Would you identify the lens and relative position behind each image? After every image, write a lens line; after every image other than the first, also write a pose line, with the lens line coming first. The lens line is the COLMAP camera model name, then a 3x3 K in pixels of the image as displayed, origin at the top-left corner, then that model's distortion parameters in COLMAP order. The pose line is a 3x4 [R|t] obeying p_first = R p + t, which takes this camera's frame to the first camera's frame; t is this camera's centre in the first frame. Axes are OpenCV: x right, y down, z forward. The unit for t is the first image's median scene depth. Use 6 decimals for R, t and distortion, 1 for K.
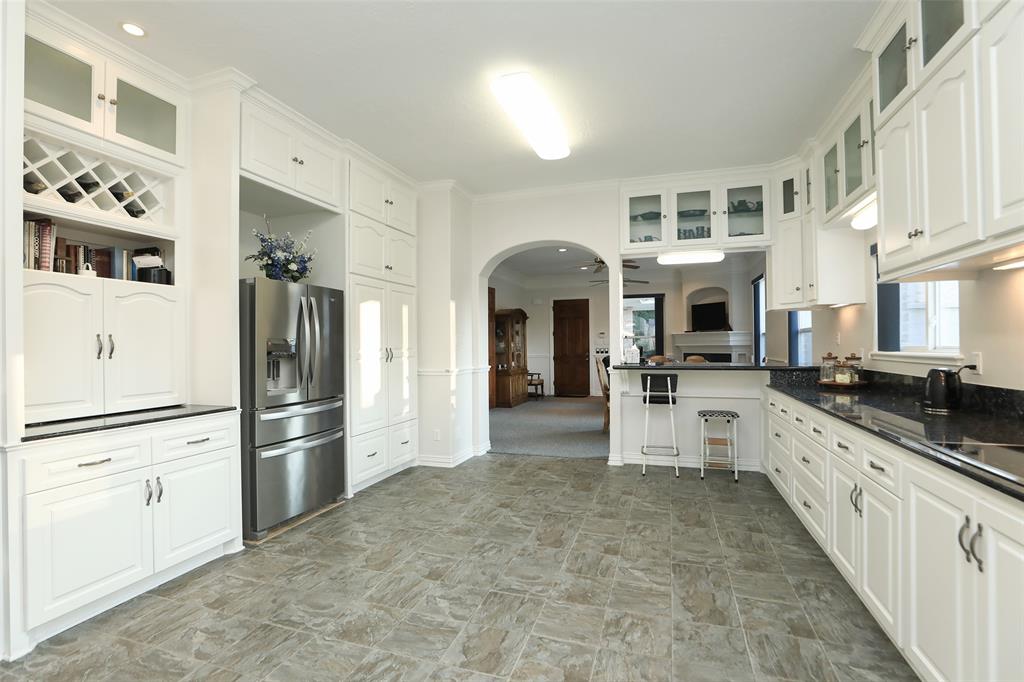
lens RADIAL K [[479.6, 0, 511.2], [0, 479.6, 352.5], [0, 0, 1]] dist [-0.095536, 0.030673]
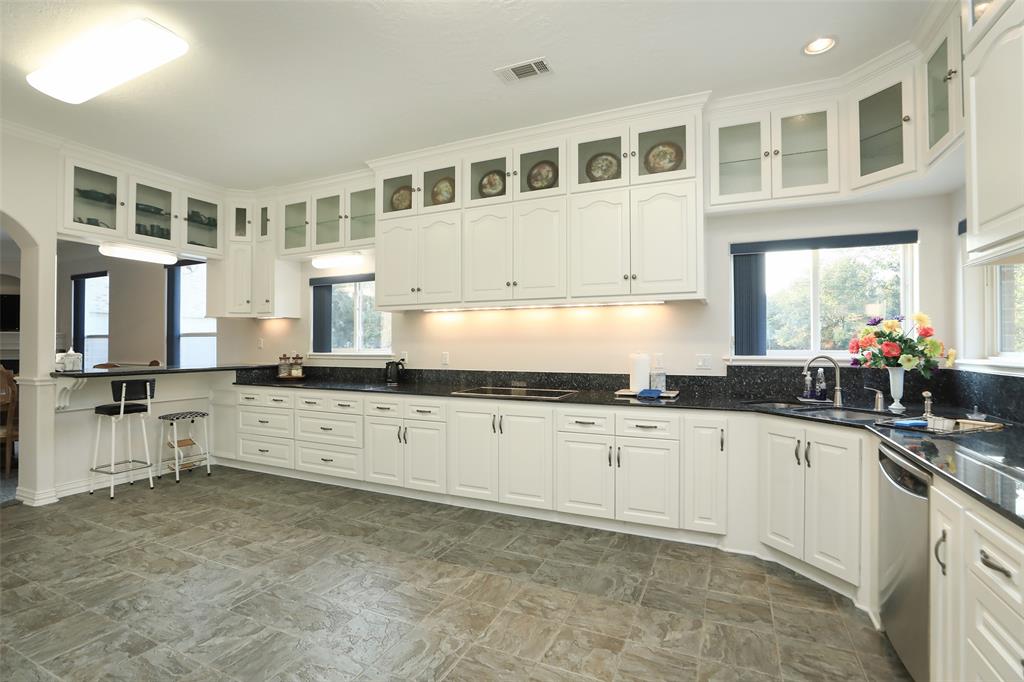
lens RADIAL K [[488.2, 0, 512.0], [0, 488.2, 341.0], [0, 0, 1]] dist [0.000001, 0.001245]
pose [[0.090319, 0.018656, 0.995738, -0.551678], [0.013685, 0.999707, -0.019971, -0.000301], [-0.995819, 0.015430, 0.090038, 0.193120]]
